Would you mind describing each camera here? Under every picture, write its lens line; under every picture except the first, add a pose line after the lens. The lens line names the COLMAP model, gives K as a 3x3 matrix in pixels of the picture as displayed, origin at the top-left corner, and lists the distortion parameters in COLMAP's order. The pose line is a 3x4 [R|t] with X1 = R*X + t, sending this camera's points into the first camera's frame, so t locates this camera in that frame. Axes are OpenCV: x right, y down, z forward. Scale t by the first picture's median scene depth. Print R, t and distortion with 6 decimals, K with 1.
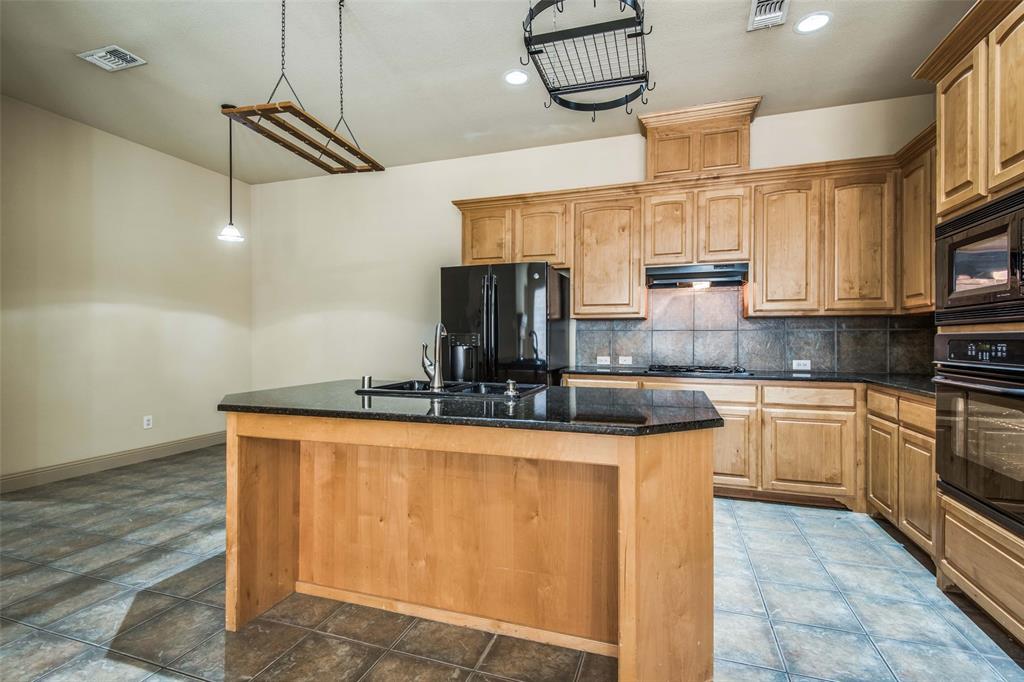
lens RADIAL K [[463.9, 0, 508.1], [0, 463.9, 336.0], [0, 0, 1]] dist [0.008199, -0.002544]
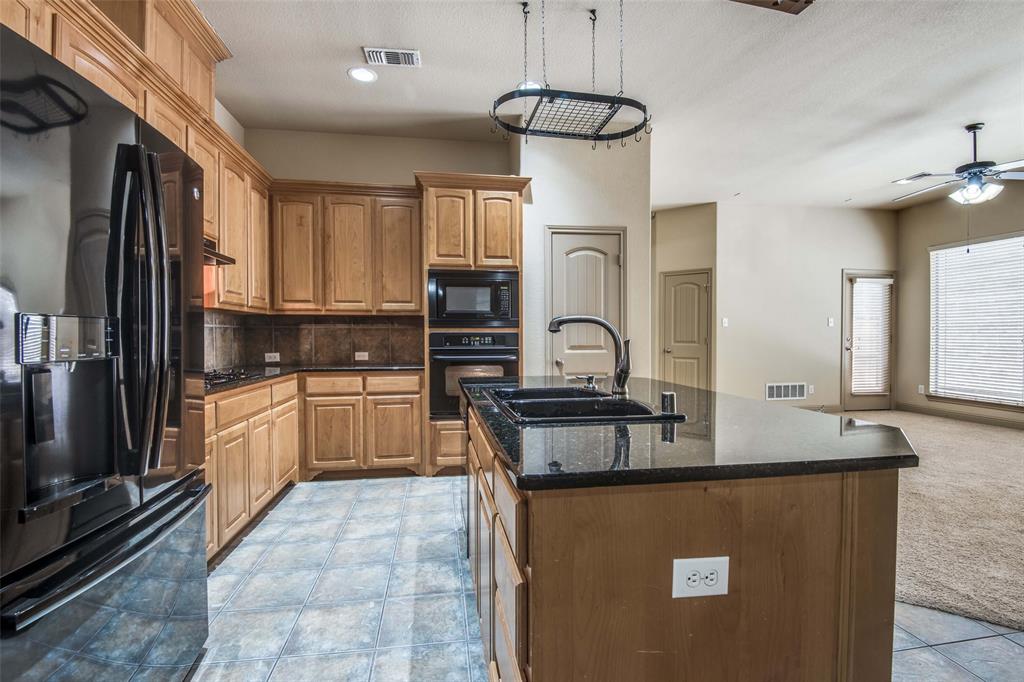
lens RADIAL K [[475.5, 0, 510.5], [0, 475.5, 344.0], [0, 0, 1]] dist [-0.004654, -0.009551]
pose [[-0.489121, -0.016324, 0.872063, -0.472083], [-0.006115, 0.999864, 0.015287, 0.006858], [-0.872195, 0.002145, -0.489154, 0.976419]]
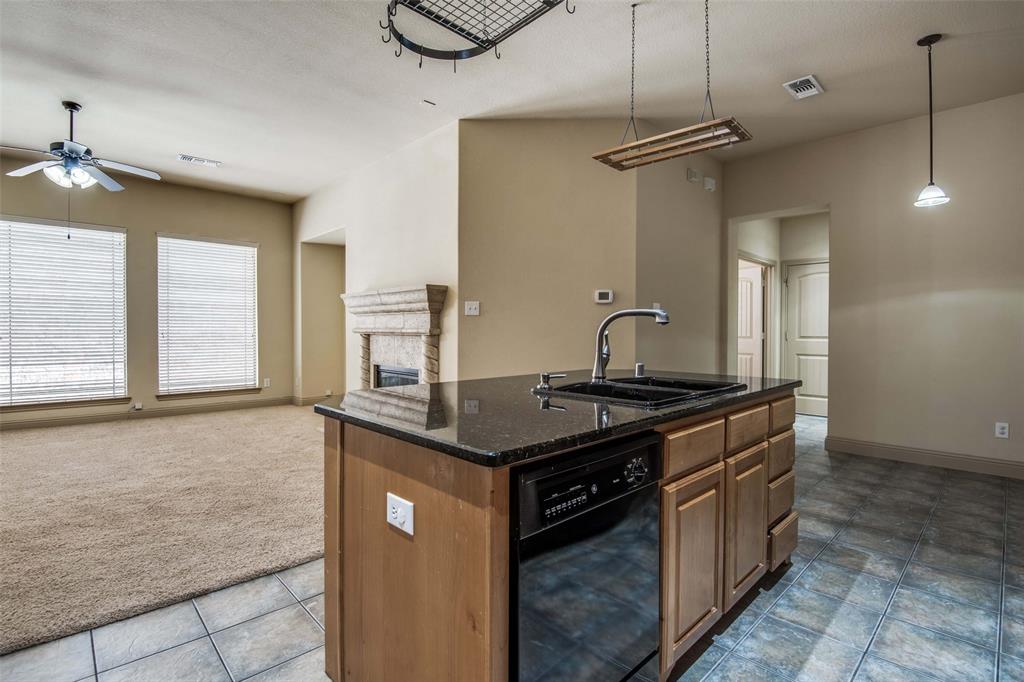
lens RADIAL K [[475.5, 0, 500.0], [0, 475.5, 331.8], [0, 0, 1]] dist [-0.004654, -0.009551]
pose [[-0.448440, 0.000629, -0.893813, 0.507633], [0.004085, 0.999991, -0.001346, 0.008686], [0.893803, -0.004255, -0.448439, 0.778490]]
